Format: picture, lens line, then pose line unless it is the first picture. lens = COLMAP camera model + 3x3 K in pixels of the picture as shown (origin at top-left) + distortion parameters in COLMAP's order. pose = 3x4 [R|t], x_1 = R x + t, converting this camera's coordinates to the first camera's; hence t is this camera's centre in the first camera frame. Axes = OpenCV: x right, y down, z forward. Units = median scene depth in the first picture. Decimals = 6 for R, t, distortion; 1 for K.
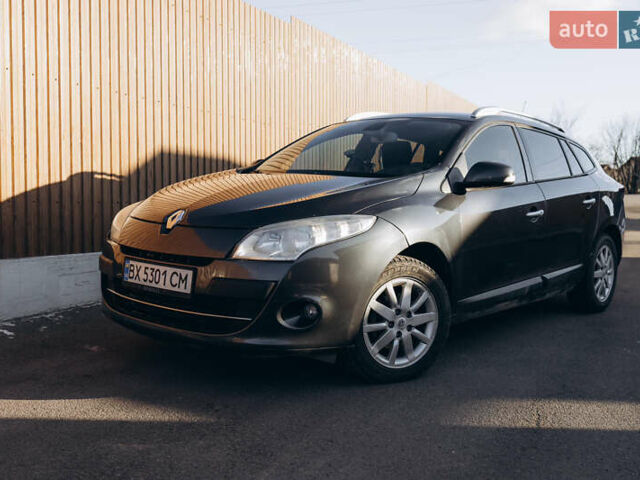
lens RADIAL K [[709.9, 0, 320.0], [0, 709.9, 240.0], [0, 0, 1]] dist [-0.030840, -0.025401]
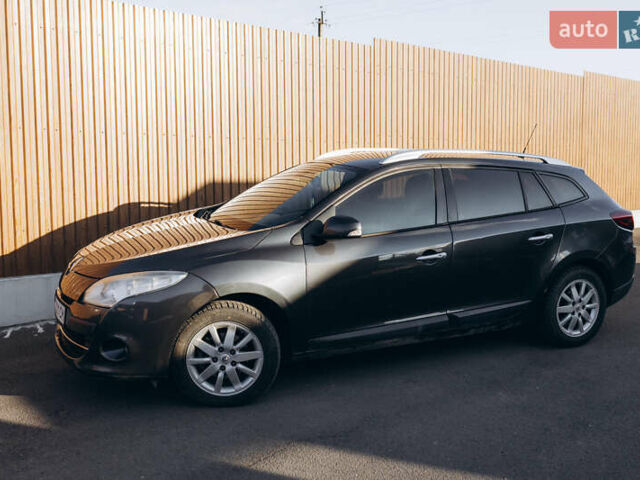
lens RADIAL K [[689.4, 0, 320.0], [0, 689.4, 240.0], [0, 0, 1]] dist [-0.005626, 0.014870]
pose [[0.924599, 0.025164, -0.380110, 0.683340], [-0.009734, 0.999051, 0.042462, -0.131509], [0.380818, -0.035560, 0.923966, -0.008906]]
